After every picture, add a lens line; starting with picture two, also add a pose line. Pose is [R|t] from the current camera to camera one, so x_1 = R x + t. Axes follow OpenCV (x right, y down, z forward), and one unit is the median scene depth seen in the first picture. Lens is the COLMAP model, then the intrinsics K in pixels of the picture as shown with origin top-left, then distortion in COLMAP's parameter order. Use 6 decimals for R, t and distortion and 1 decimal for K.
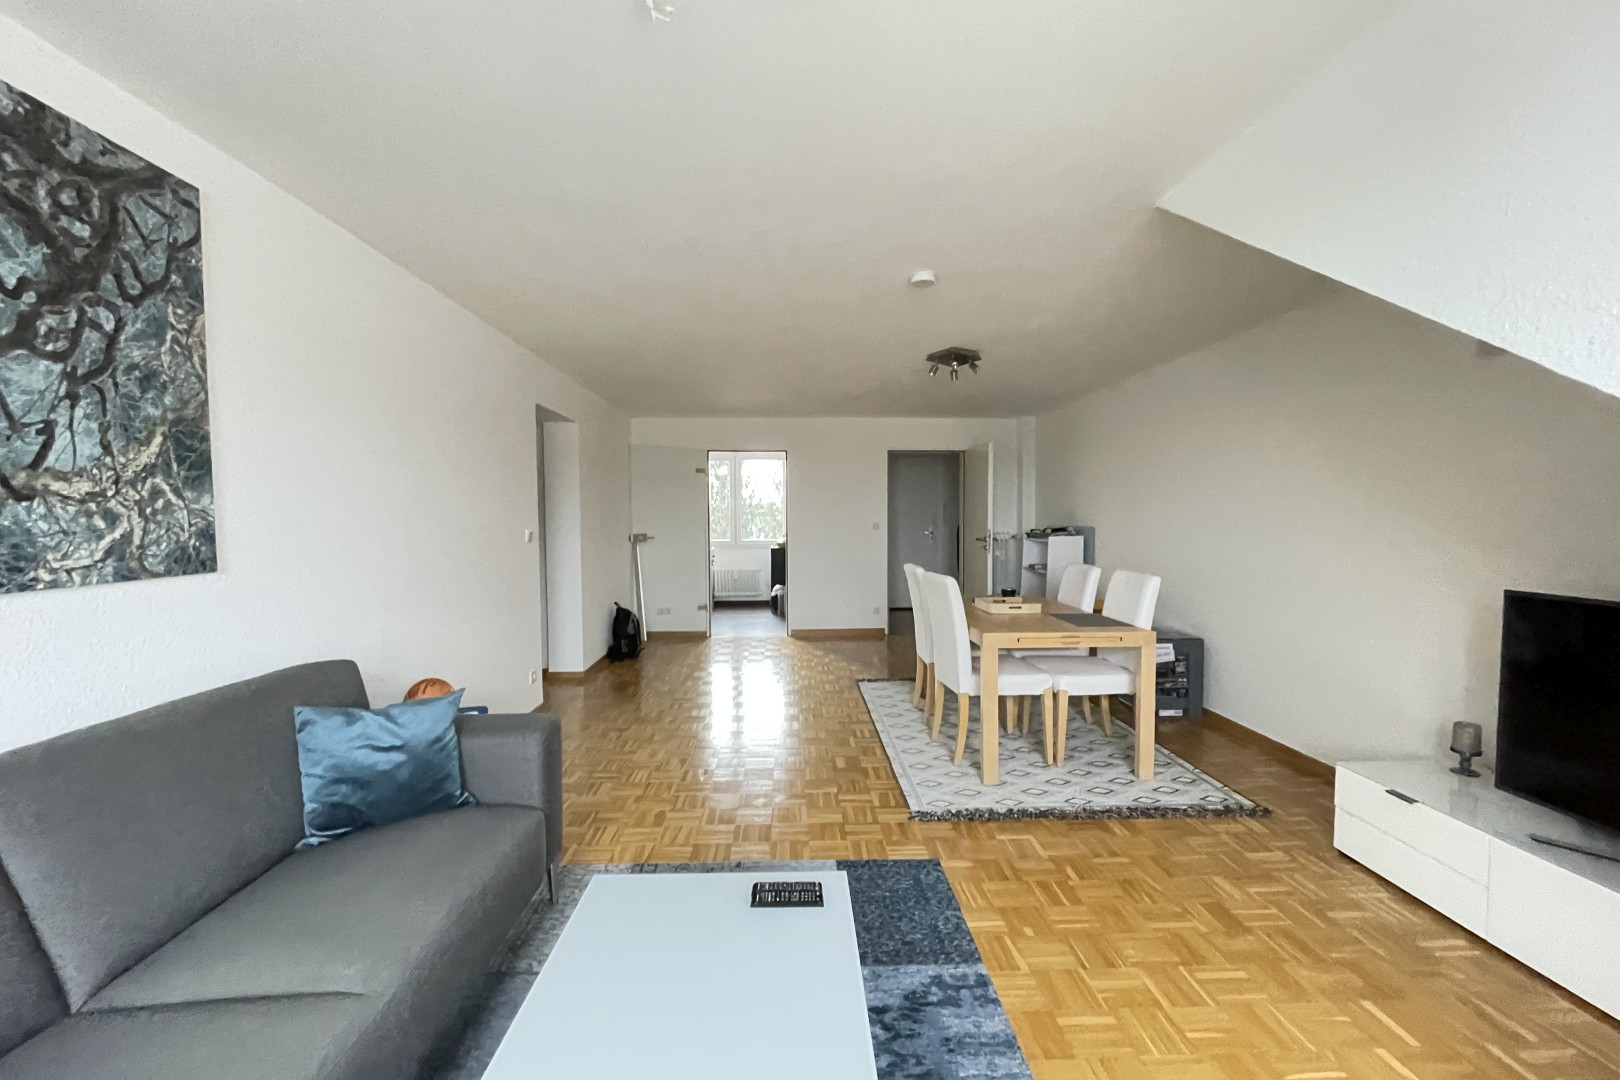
lens RADIAL K [[651.6, 0, 811.2], [0, 651.6, 537.9], [0, 0, 1]] dist [-0.002036, -0.000350]
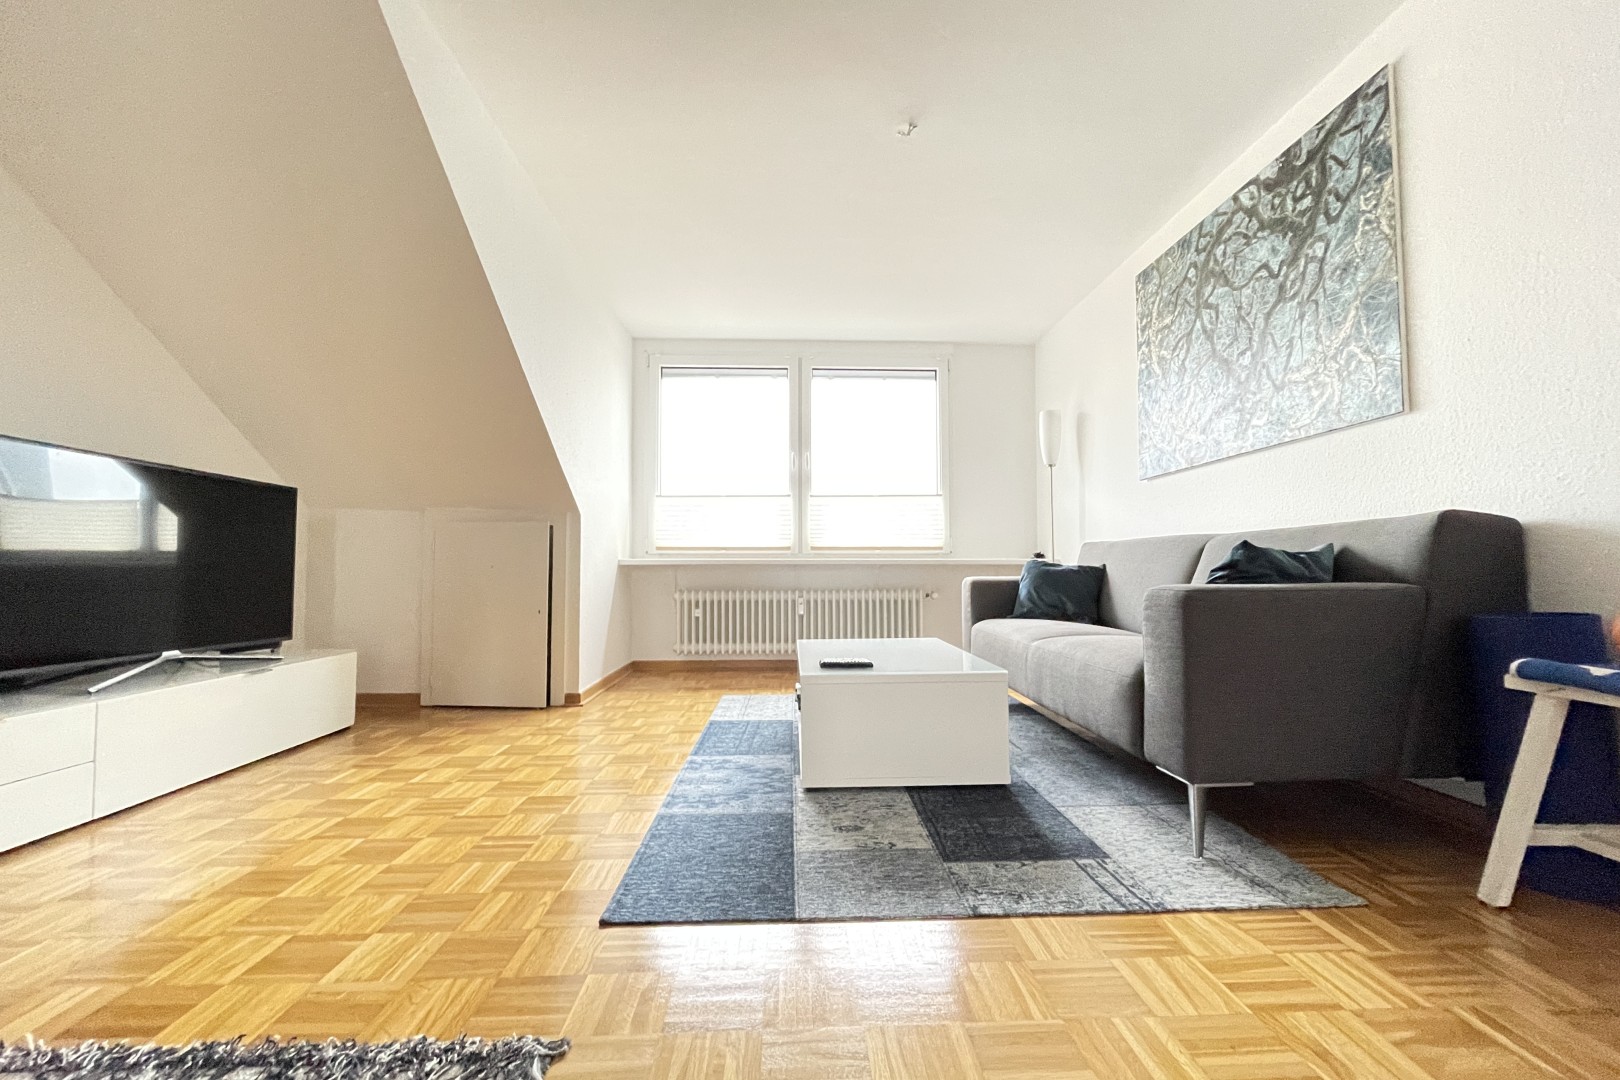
lens RADIAL K [[651.6, 0, 813.8], [0, 651.6, 538.9], [0, 0, 1]] dist [-0.002036, -0.000350]
pose [[-0.999924, 0.007436, -0.009832, 0.040767], [0.007576, 0.999869, -0.014279, 0.303083], [0.009724, -0.014353, -0.999850, 2.346216]]
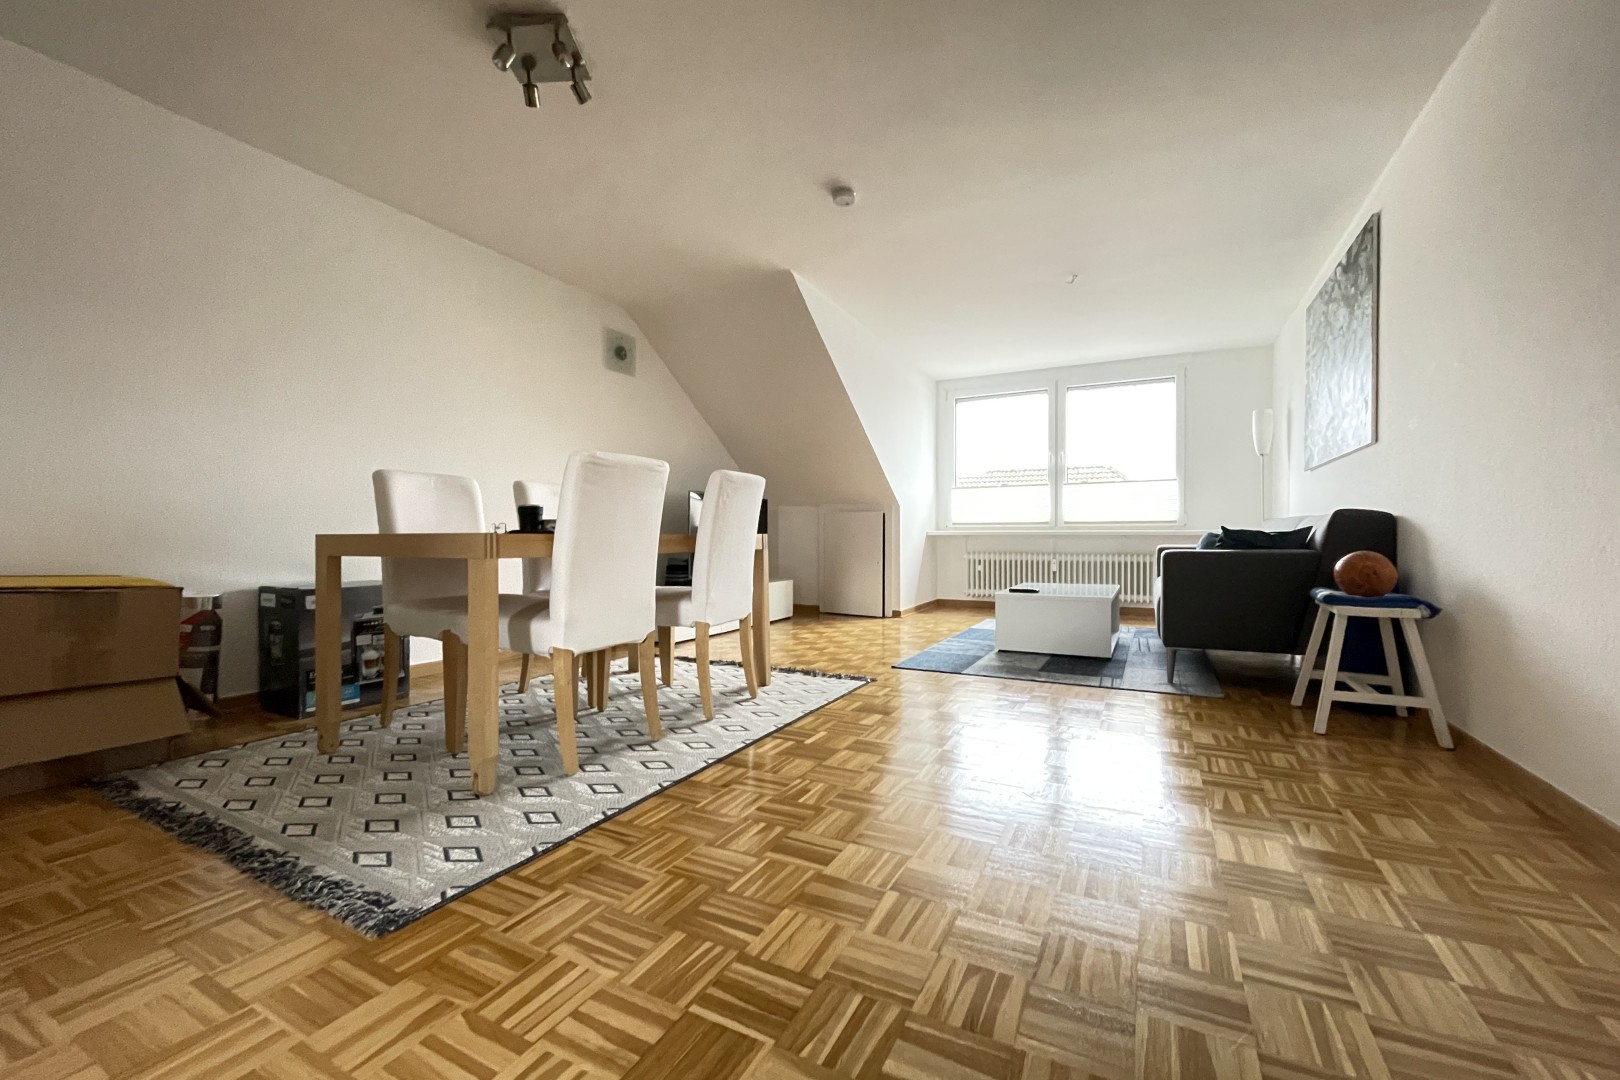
lens RADIAL K [[651.6, 0, 809.7], [0, 651.6, 540.2], [0, 0, 1]] dist [-0.002036, -0.000350]
pose [[-0.872357, 0.003444, 0.488858, -0.537495], [0.022632, 0.999188, 0.033348, 0.243597], [-0.488346, 0.040155, -0.871726, 3.582037]]
